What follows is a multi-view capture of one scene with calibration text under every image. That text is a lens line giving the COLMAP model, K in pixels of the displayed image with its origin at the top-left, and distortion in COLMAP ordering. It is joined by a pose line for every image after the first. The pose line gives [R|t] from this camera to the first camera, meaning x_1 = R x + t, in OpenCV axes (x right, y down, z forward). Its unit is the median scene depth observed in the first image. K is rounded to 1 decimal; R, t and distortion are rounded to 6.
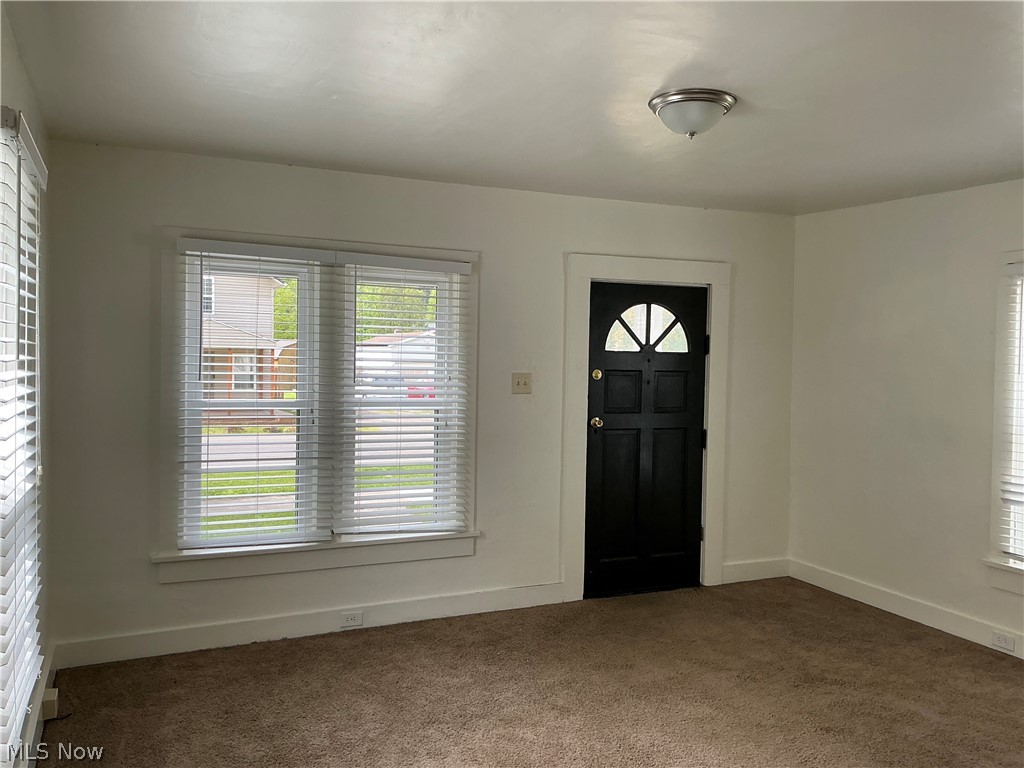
lens RADIAL K [[850.1, 0, 503.1], [0, 850.1, 382.6], [0, 0, 1]] dist [0.101359, -0.189588]
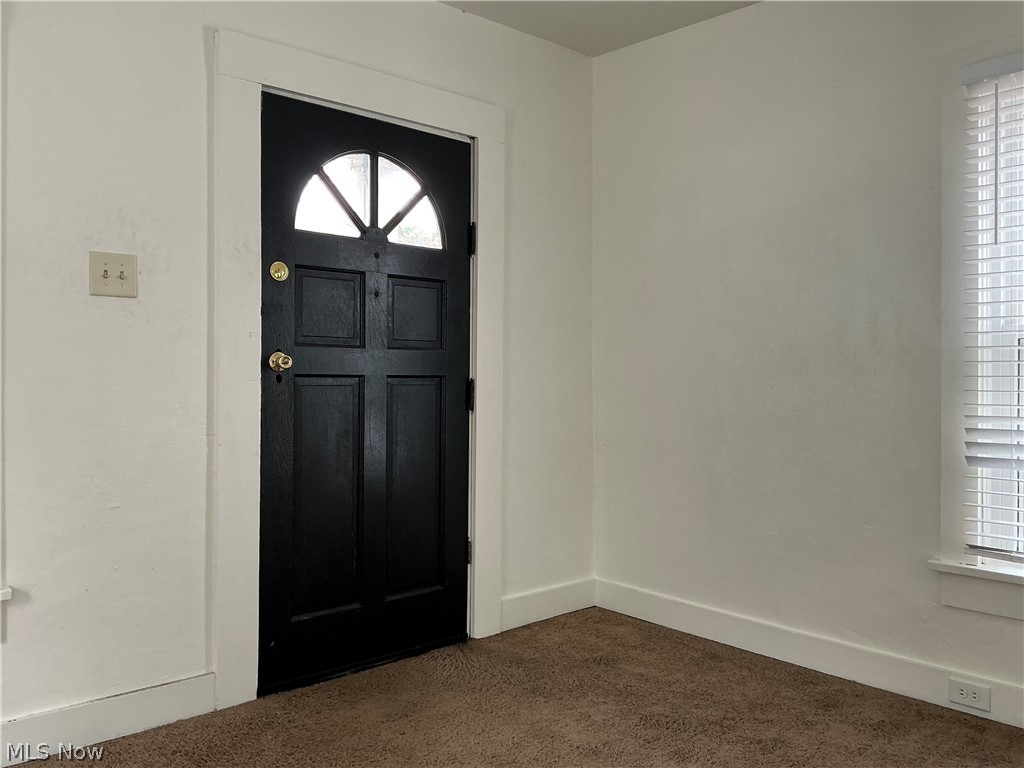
lens RADIAL K [[850.1, 0, 519.3], [0, 850.1, 380.2], [0, 0, 1]] dist [0.101359, -0.189588]
pose [[0.947692, -0.014176, 0.318873, 0.078825], [0.021789, 0.999556, -0.020318, 0.071326], [-0.318443, 0.026203, 0.947580, 0.434571]]
